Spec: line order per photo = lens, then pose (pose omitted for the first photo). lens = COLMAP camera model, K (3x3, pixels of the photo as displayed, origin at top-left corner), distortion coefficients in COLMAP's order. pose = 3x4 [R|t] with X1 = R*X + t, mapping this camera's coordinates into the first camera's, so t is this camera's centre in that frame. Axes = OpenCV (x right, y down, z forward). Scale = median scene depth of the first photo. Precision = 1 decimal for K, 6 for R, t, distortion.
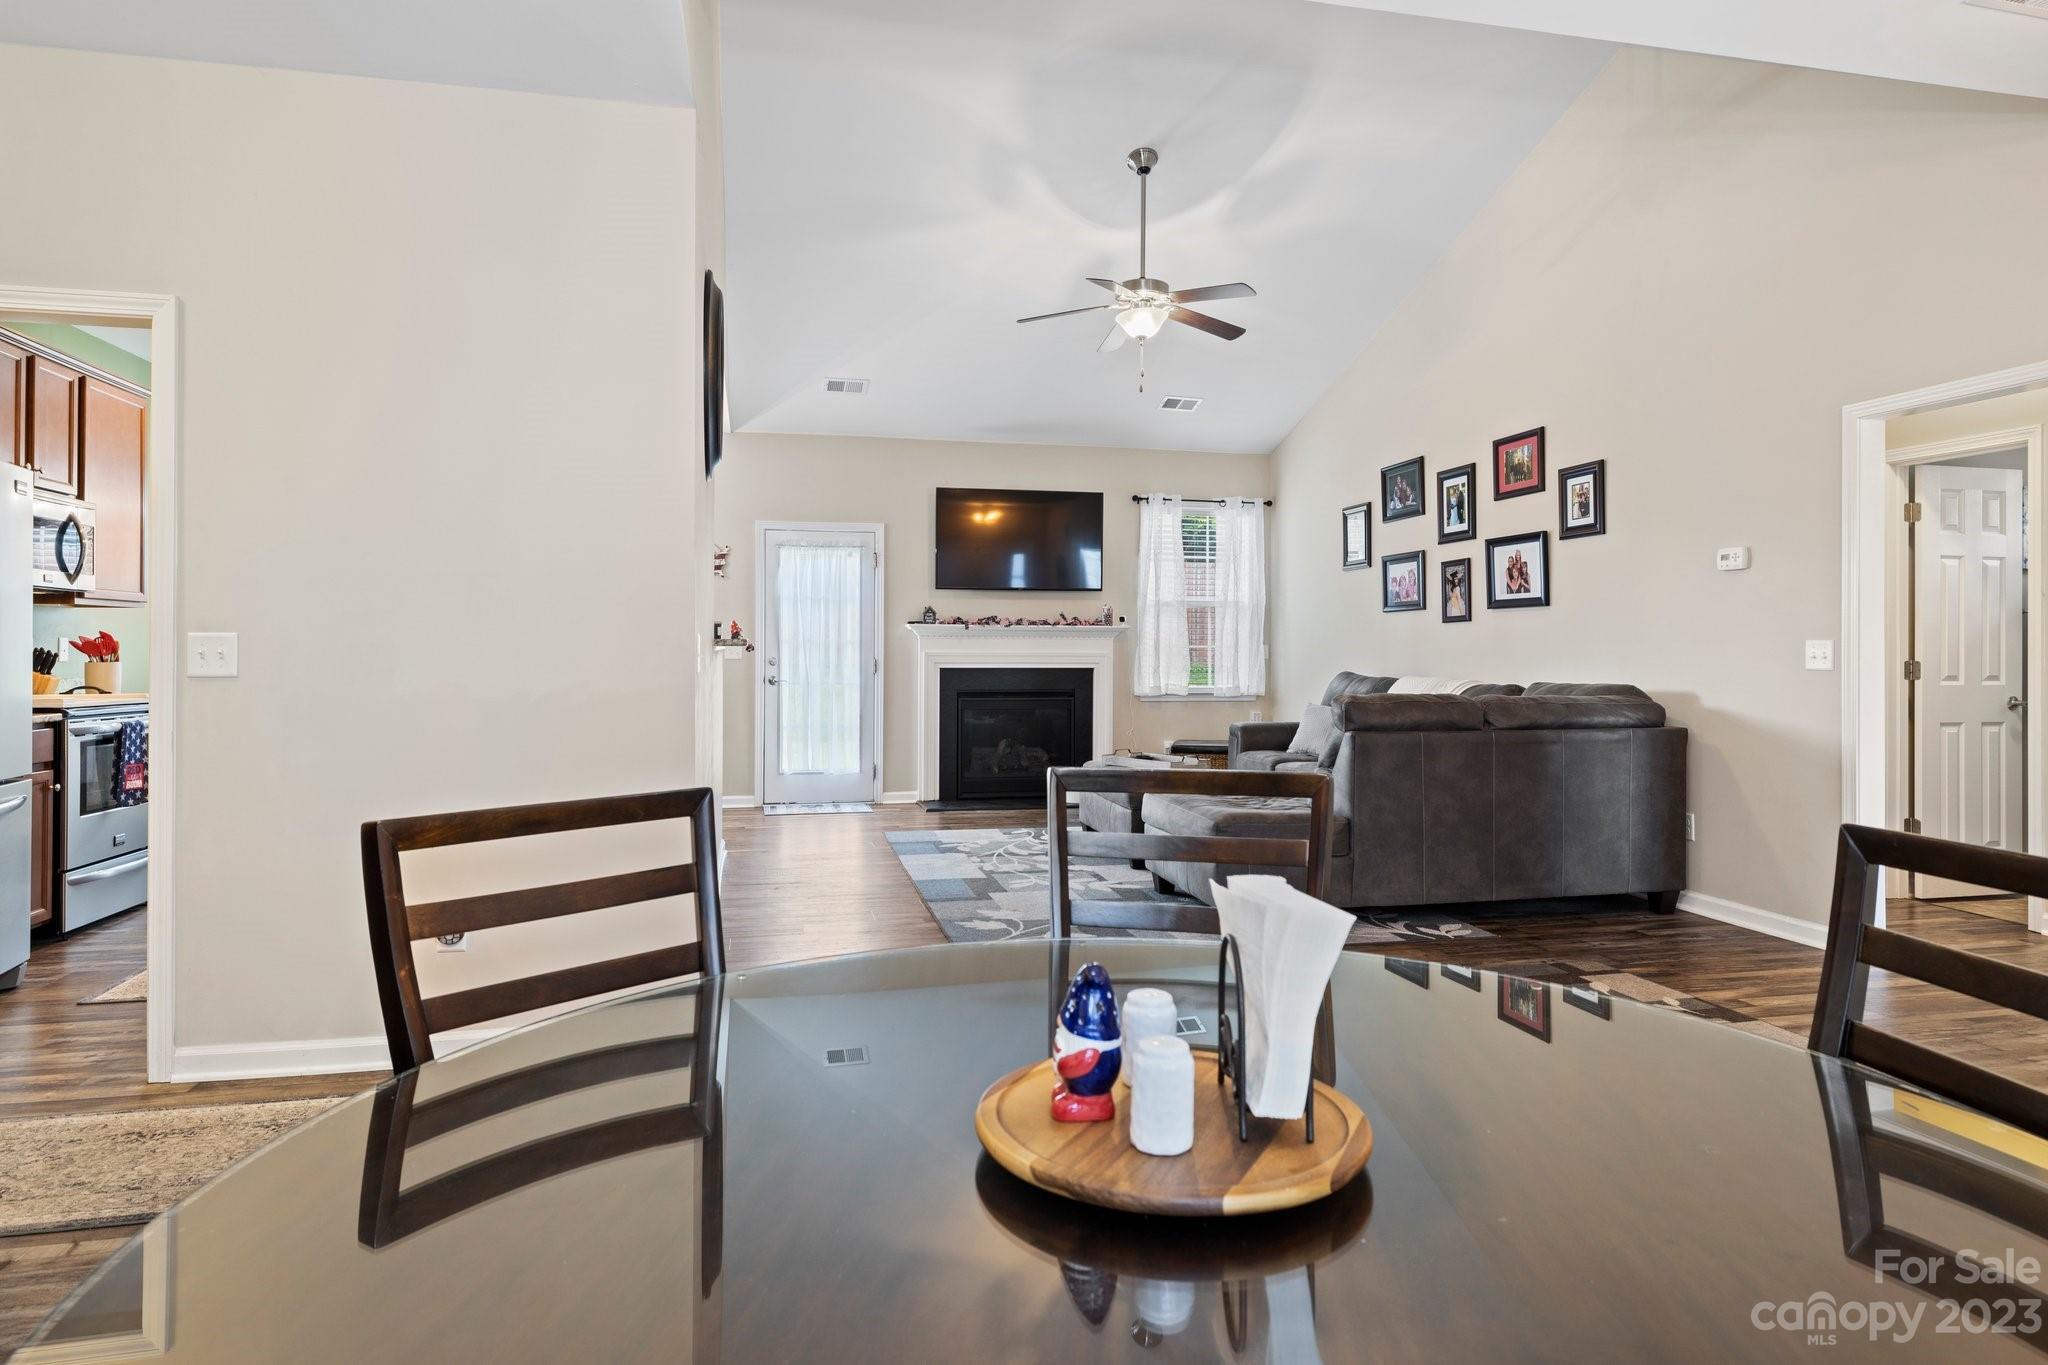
lens RADIAL K [[1136.8, 0, 988.3], [0, 1136.8, 640.1], [0, 0, 1]] dist [0.000302, -0.000585]
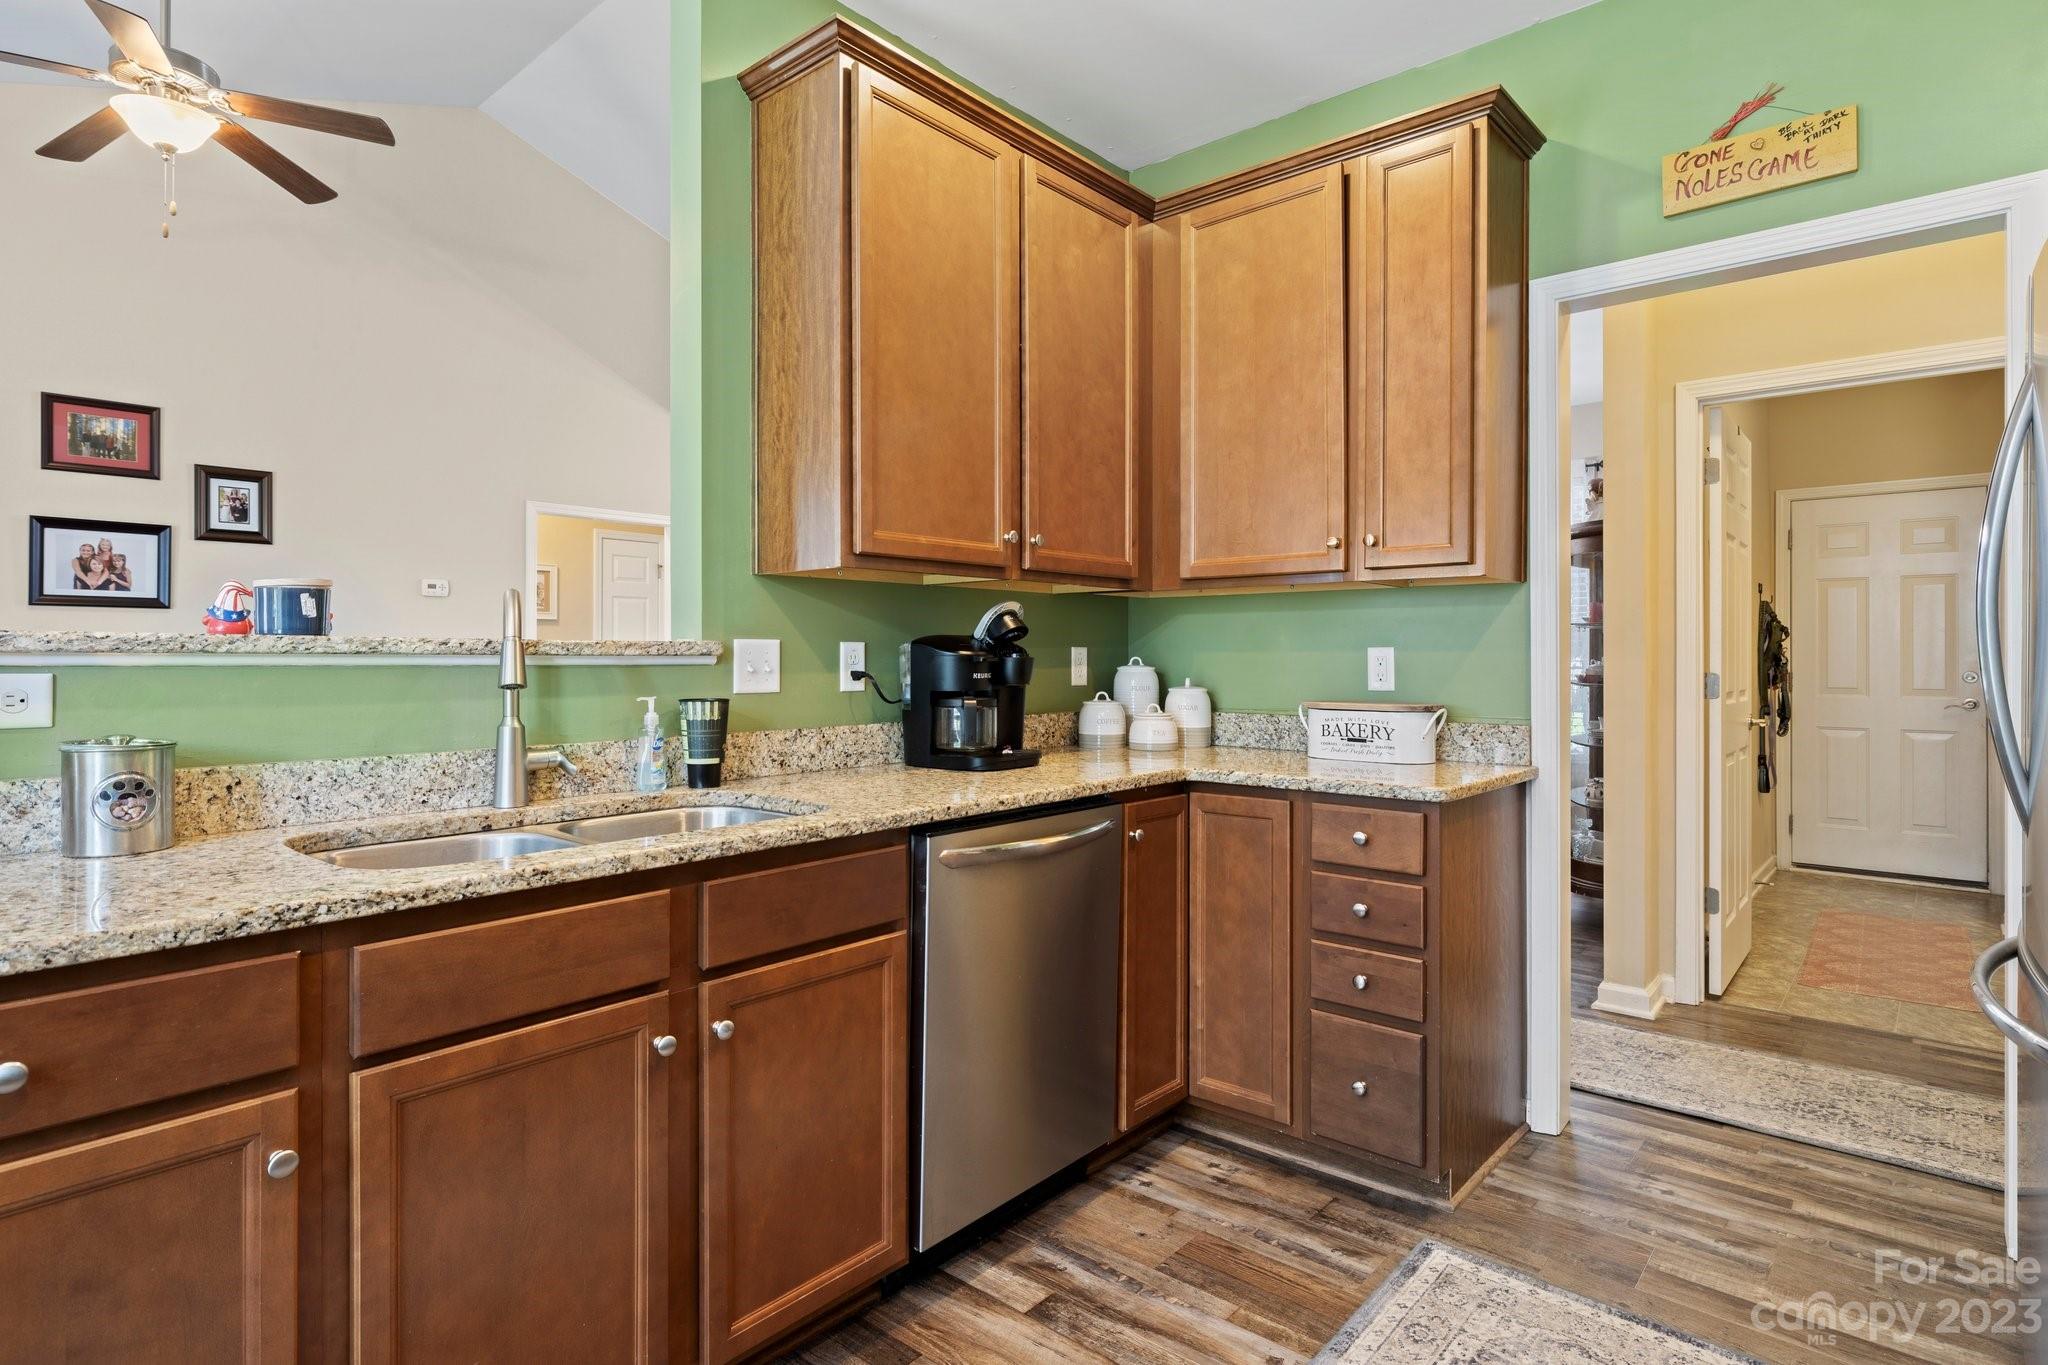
lens RADIAL K [[1058.2, 0, 1019.9], [0, 1058.2, 654.0], [0, 0, 1]] dist [-0.001703, 0.000569]
pose [[-0.599138, -0.004379, 0.800634, -0.493031], [-0.011308, 0.999932, -0.002992, 0.000797], [-0.800566, -0.010846, -0.599147, 0.802587]]
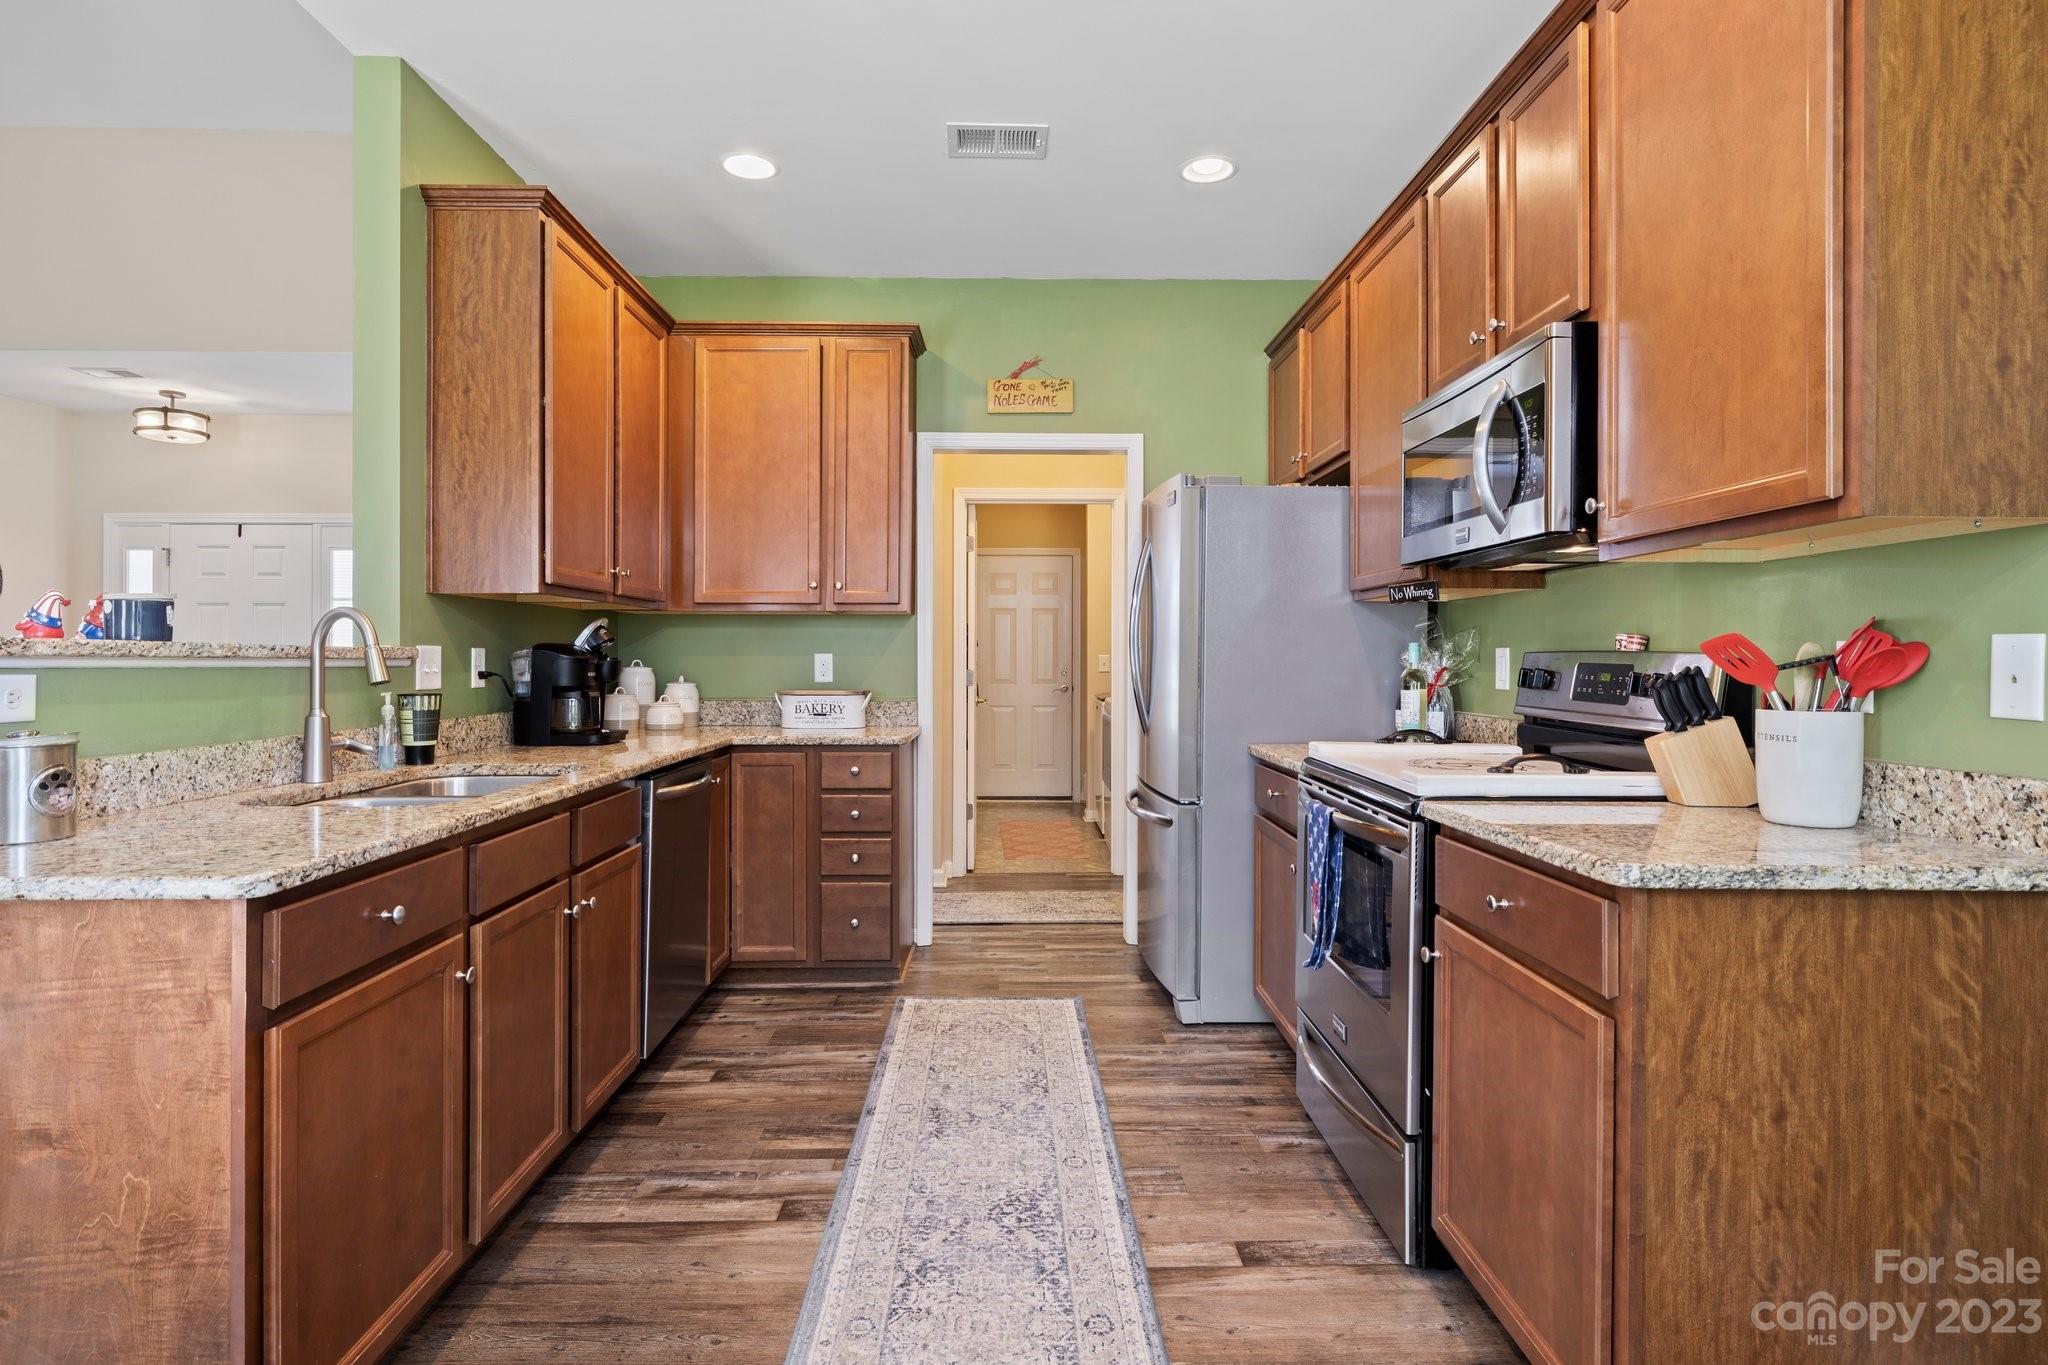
lens RADIAL K [[1058.2, 0, 1009.8], [0, 1058.2, 663.6], [0, 0, 1]] dist [-0.001703, 0.000569]
pose [[-0.980403, -0.007424, 0.196861, -0.476937], [-0.008393, 0.999956, -0.004087, 0.002822], [-0.196822, -0.005659, -0.980423, 1.027702]]
